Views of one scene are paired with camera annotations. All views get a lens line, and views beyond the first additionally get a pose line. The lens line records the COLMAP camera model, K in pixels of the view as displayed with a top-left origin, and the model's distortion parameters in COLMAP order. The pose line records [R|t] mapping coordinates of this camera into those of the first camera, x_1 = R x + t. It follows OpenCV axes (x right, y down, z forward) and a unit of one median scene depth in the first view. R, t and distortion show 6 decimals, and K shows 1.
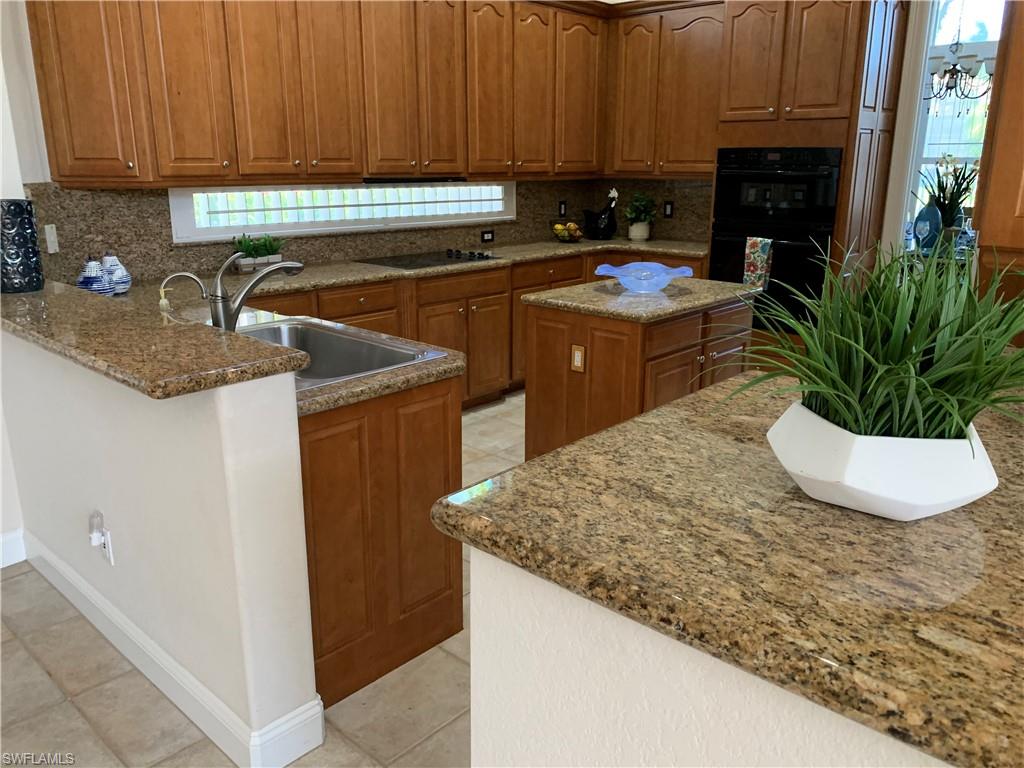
lens RADIAL K [[784.5, 0, 512.8], [0, 784.5, 383.3], [0, 0, 1]] dist [-0.009187, 0.008314]
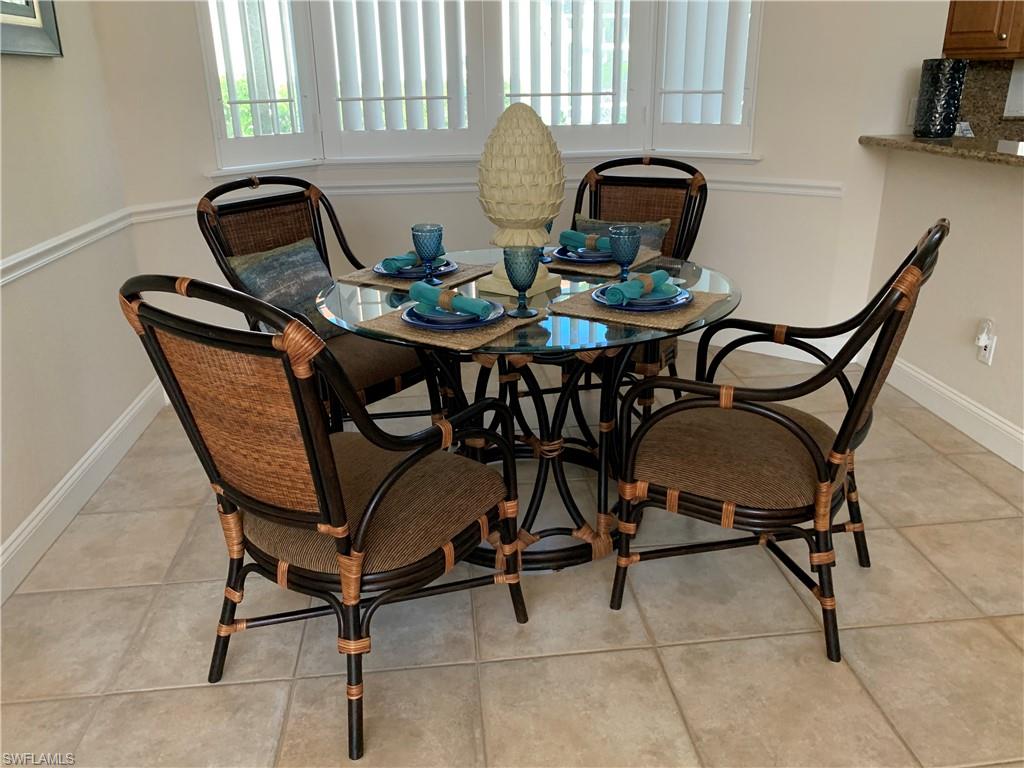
lens RADIAL K [[784.5, 0, 513.0], [0, 784.5, 384.3], [0, 0, 1]] dist [-0.009187, 0.008314]
pose [[0.748282, 0.217539, -0.626698, -0.201846], [-0.159122, 0.975982, 0.148790, 0.134817], [0.644014, -0.011615, 0.764926, -0.267866]]
